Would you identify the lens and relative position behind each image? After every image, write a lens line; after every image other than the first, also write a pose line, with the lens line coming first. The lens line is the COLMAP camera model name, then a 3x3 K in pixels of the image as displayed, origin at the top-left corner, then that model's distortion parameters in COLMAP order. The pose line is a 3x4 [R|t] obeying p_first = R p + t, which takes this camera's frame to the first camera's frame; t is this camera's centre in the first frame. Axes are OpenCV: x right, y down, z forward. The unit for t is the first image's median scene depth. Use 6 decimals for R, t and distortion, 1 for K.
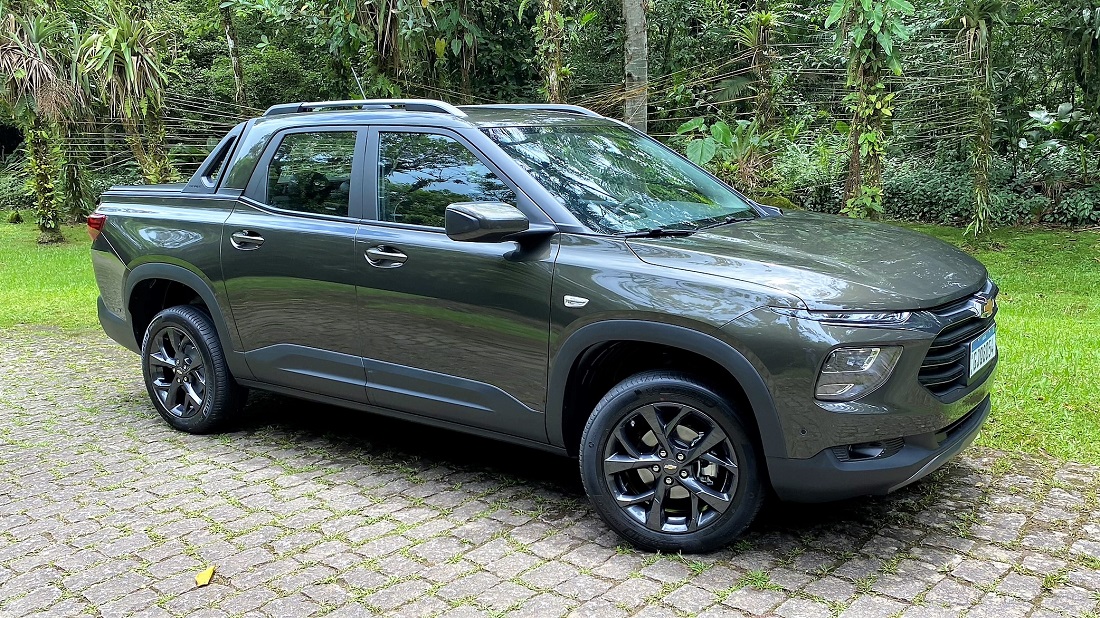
lens RADIAL K [[912.6, 0, 592.9], [0, 912.6, 295.1], [0, 0, 1]] dist [0.190343, -0.342825]
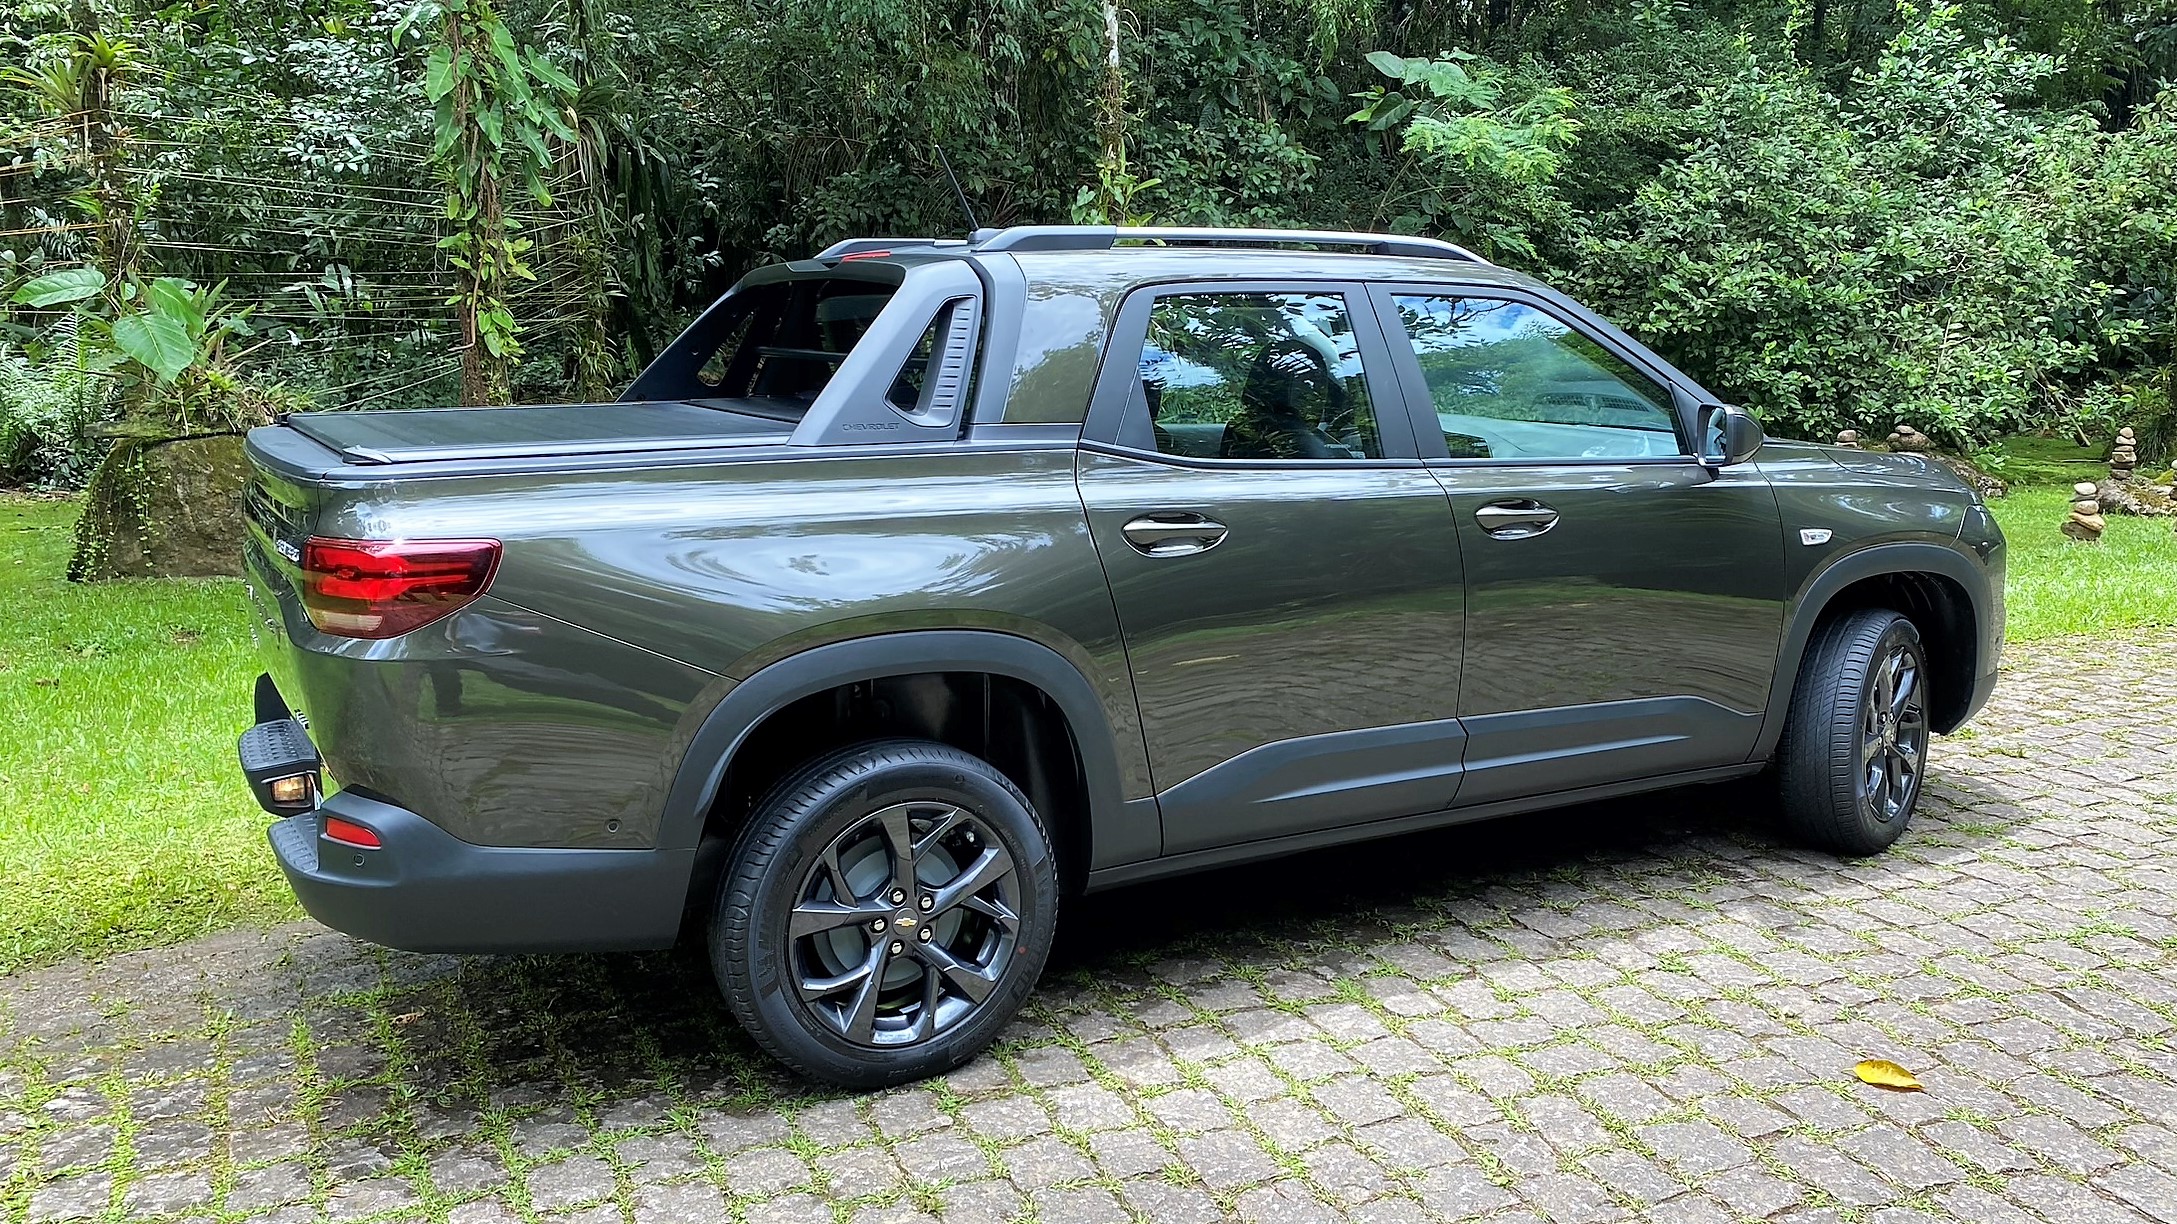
lens RADIAL K [[1786.3, 0, 1148.4], [0, 1786.3, 553.9], [0, 0, 1]] dist [0.037827, -0.010482]
pose [[0.449176, -0.107644, 0.886935, -1.480384], [0.149396, 0.987788, 0.044224, -0.117531], [-0.880864, 0.112640, 0.459773, 0.824943]]
